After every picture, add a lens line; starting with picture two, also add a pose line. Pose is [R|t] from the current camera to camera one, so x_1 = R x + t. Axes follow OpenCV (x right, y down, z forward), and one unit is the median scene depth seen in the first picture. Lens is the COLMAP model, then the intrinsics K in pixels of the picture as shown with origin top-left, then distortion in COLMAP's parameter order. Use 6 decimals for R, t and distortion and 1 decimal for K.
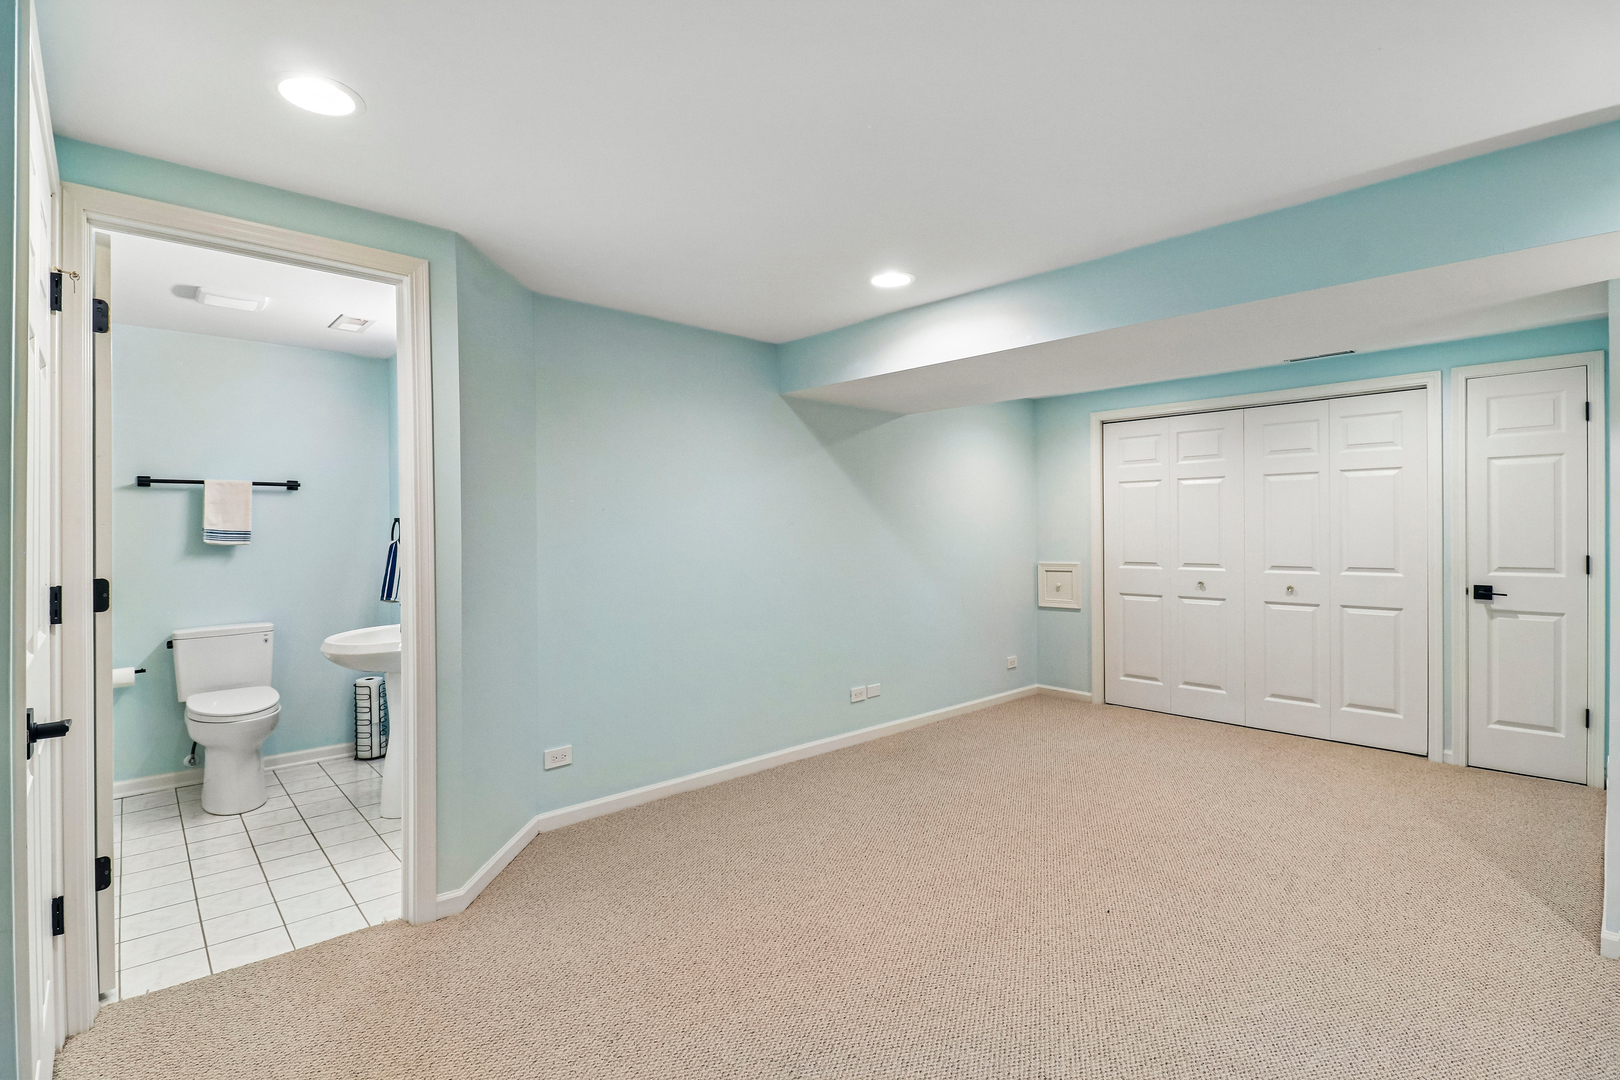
lens RADIAL K [[751.7, 0, 803.8], [0, 751.7, 529.0], [0, 0, 1]] dist [0.002223, -0.015530]
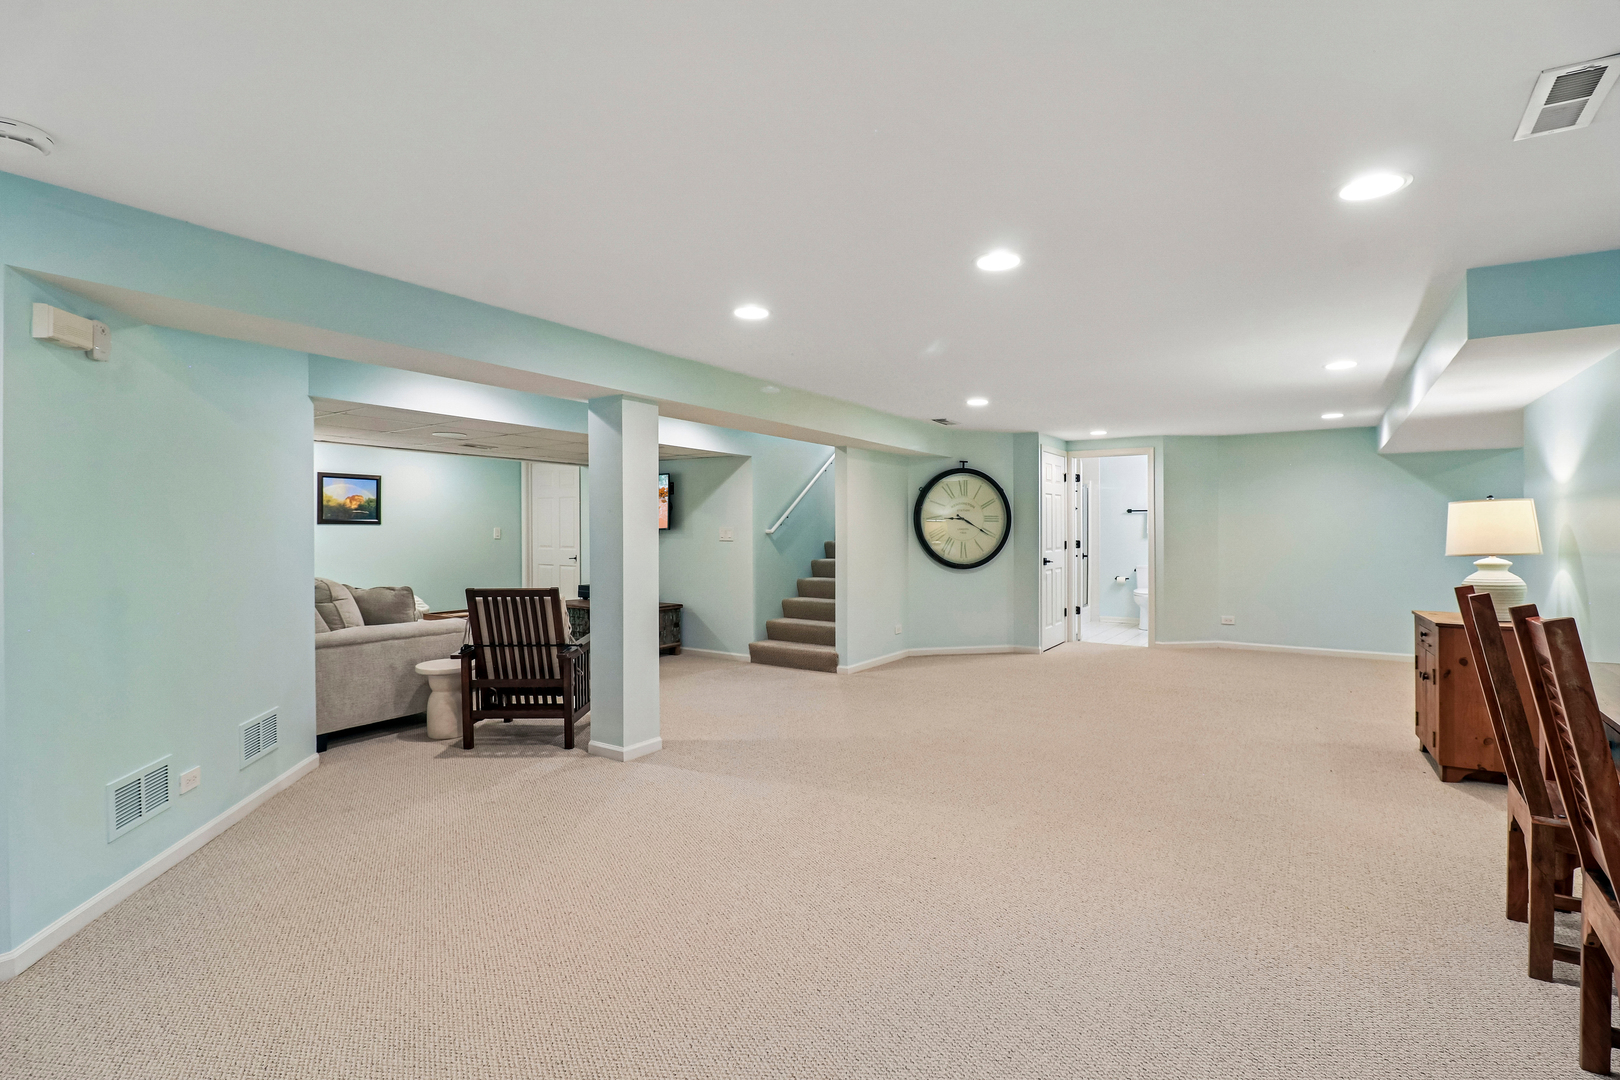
lens RADIAL K [[751.7, 0, 803.8], [0, 751.7, 529.0], [0, 0, 1]] dist [0.002223, -0.015530]
pose [[0.236473, 0.001269, -0.971637, 1.540870], [0.000787, 0.999999, 0.001497, -0.002053], [0.971638, -0.001119, 0.236472, -0.834253]]
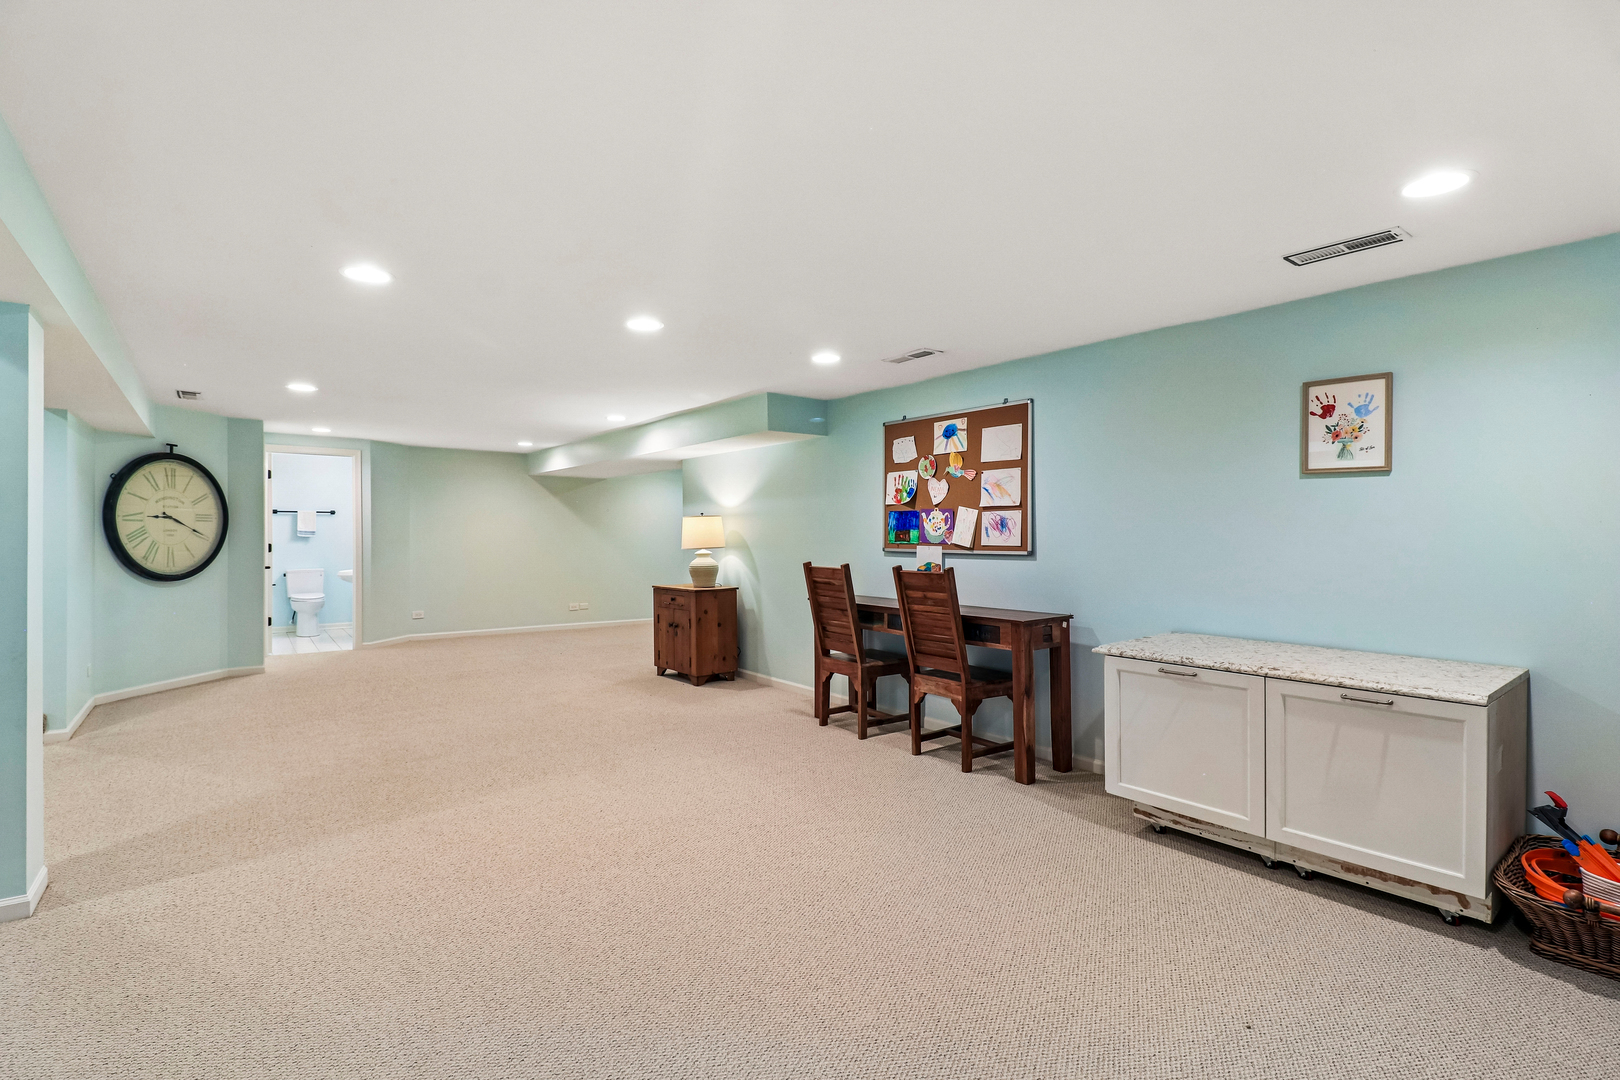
lens RADIAL K [[751.7, 0, 803.8], [0, 751.7, 529.0], [0, 0, 1]] dist [0.002223, -0.015530]
pose [[0.996072, 0.004949, -0.088411, 1.150152], [-0.005418, 0.999973, -0.005060, -0.000979], [0.088383, 0.005519, 0.996071, -1.402914]]
